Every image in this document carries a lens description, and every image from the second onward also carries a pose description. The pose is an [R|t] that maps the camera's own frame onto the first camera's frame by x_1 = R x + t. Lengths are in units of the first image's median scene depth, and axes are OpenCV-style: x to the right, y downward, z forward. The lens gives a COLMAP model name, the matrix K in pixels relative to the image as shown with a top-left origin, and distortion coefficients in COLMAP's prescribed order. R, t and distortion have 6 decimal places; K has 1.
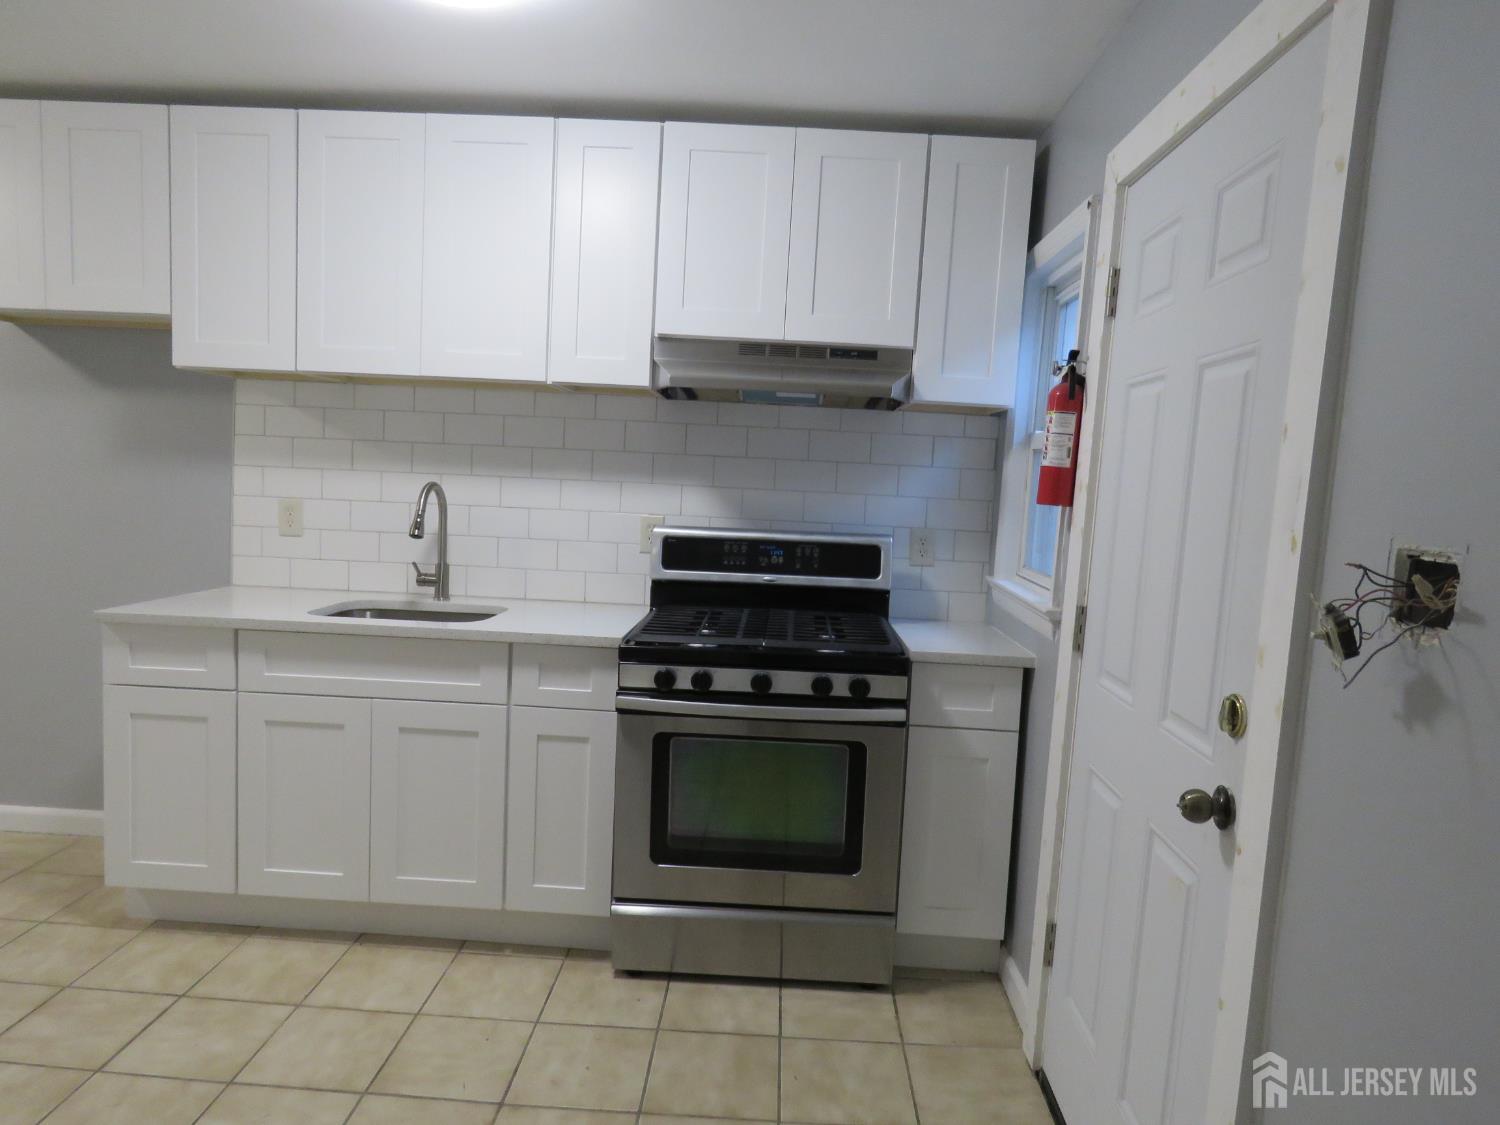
lens RADIAL K [[964.0, 0, 748.3], [0, 964.0, 564.7], [0, 0, 1]] dist [0.003572, 0.000581]
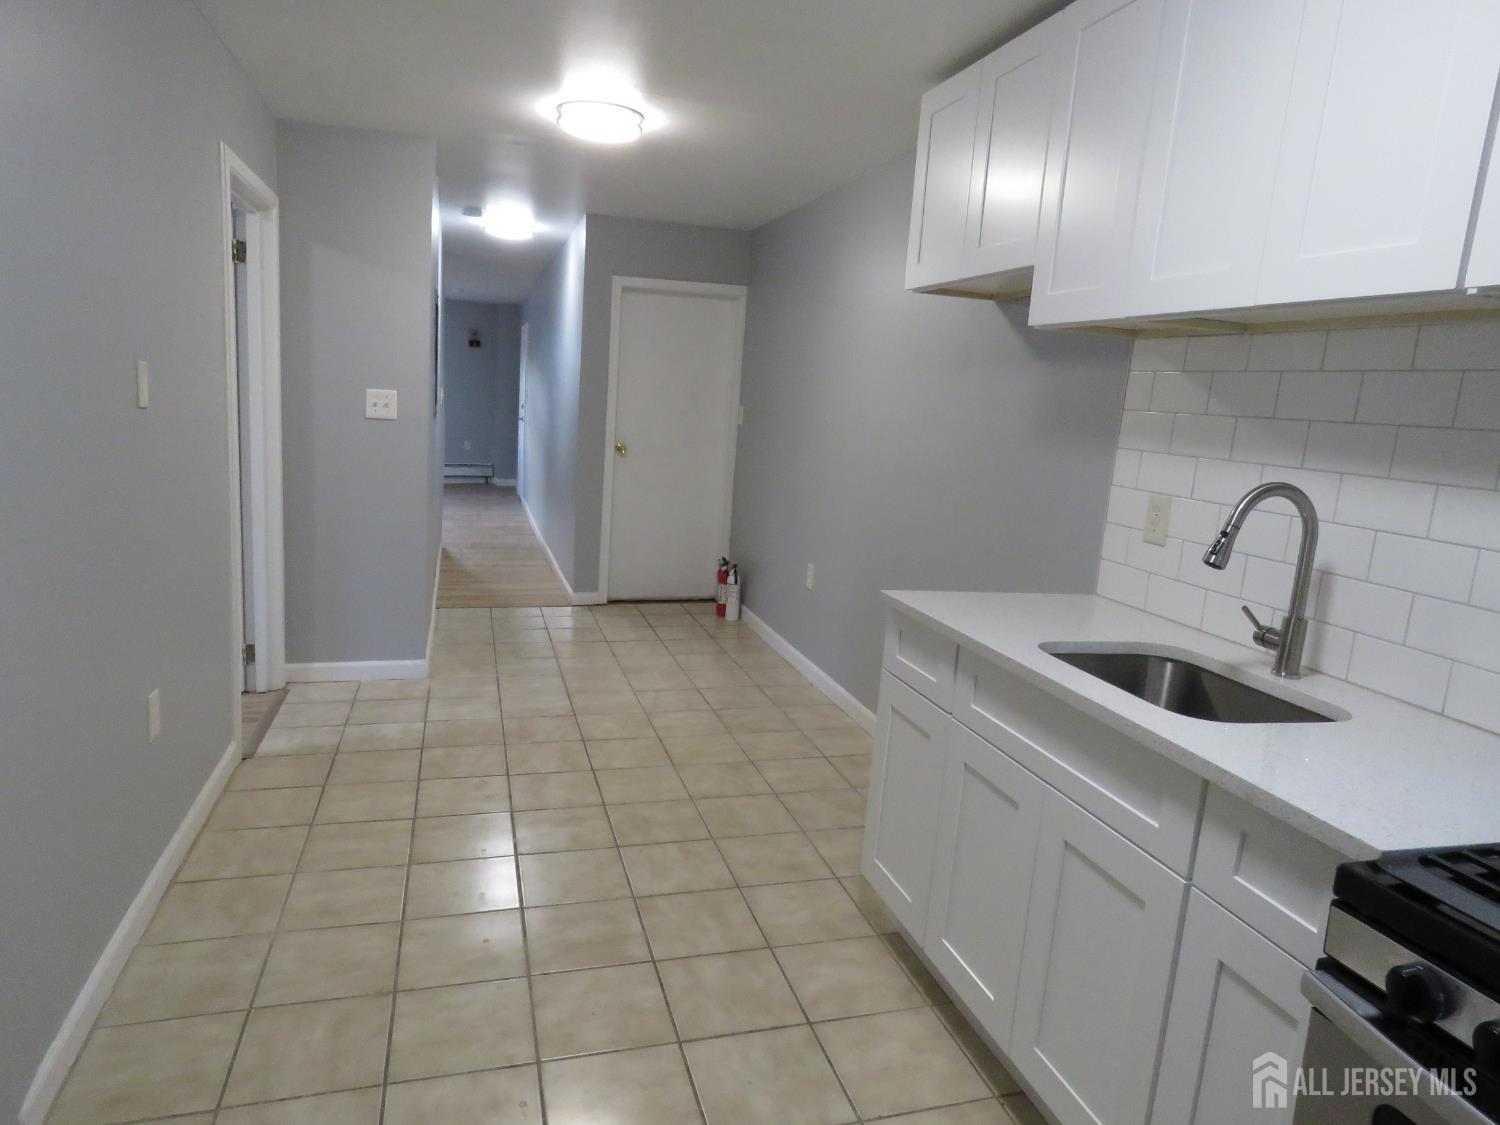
lens RADIAL K [[964.0, 0, 750.4], [0, 964.0, 563.3], [0, 0, 1]] dist [0.003572, 0.000581]
pose [[0.322411, 0.143936, -0.935593, 0.149683], [-0.145821, 0.984126, 0.101152, -0.050472], [0.935301, 0.103817, 0.338282, 0.501387]]
